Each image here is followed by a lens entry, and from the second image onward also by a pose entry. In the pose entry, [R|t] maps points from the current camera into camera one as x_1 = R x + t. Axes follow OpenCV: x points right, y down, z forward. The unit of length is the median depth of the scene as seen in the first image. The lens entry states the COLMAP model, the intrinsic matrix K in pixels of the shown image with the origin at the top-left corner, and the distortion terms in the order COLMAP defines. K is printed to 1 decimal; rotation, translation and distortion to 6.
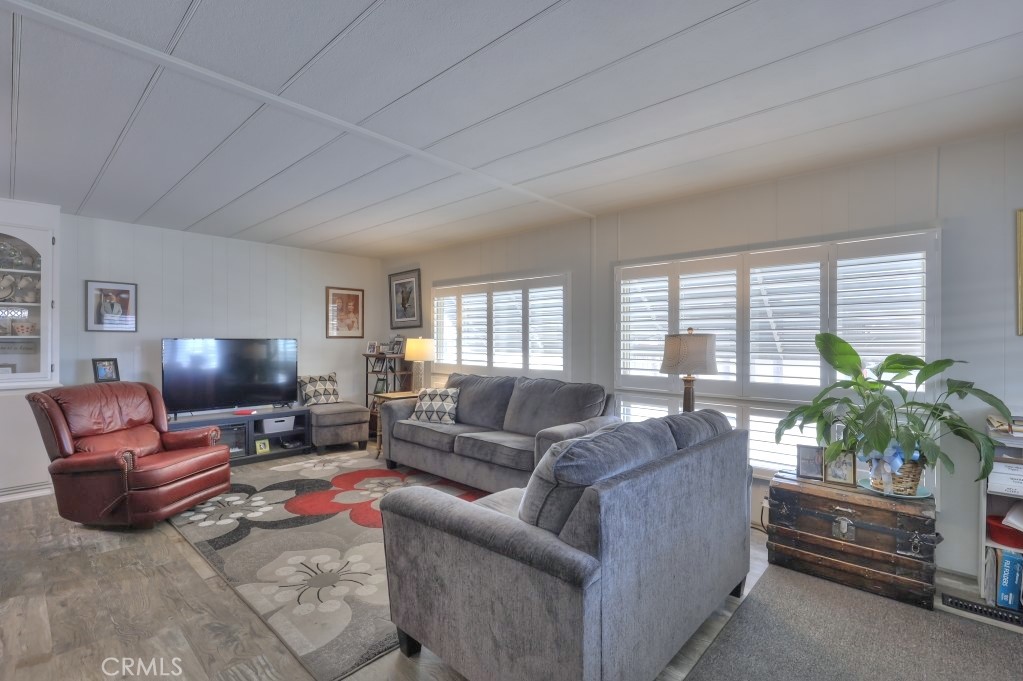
lens RADIAL K [[461.2, 0, 512.0], [0, 461.2, 342.2], [0, 0, 1]] dist [-0.001834, -0.000171]
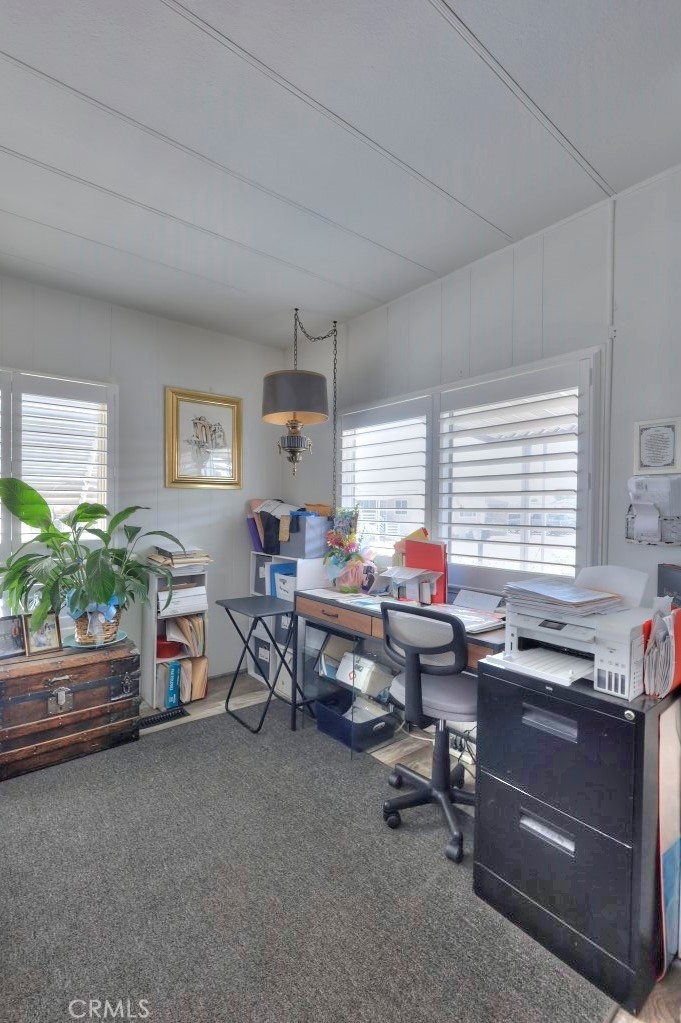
lens RADIAL K [[461.2, 0, 340.7], [0, 461.2, 513.6], [0, 0, 1]] dist [-0.001834, -0.000171]
pose [[0.134952, -0.018264, 0.990684, -0.072674], [-0.008034, 0.999777, 0.019526, 0.027674], [-0.990820, -0.010594, 0.134775, 0.359201]]
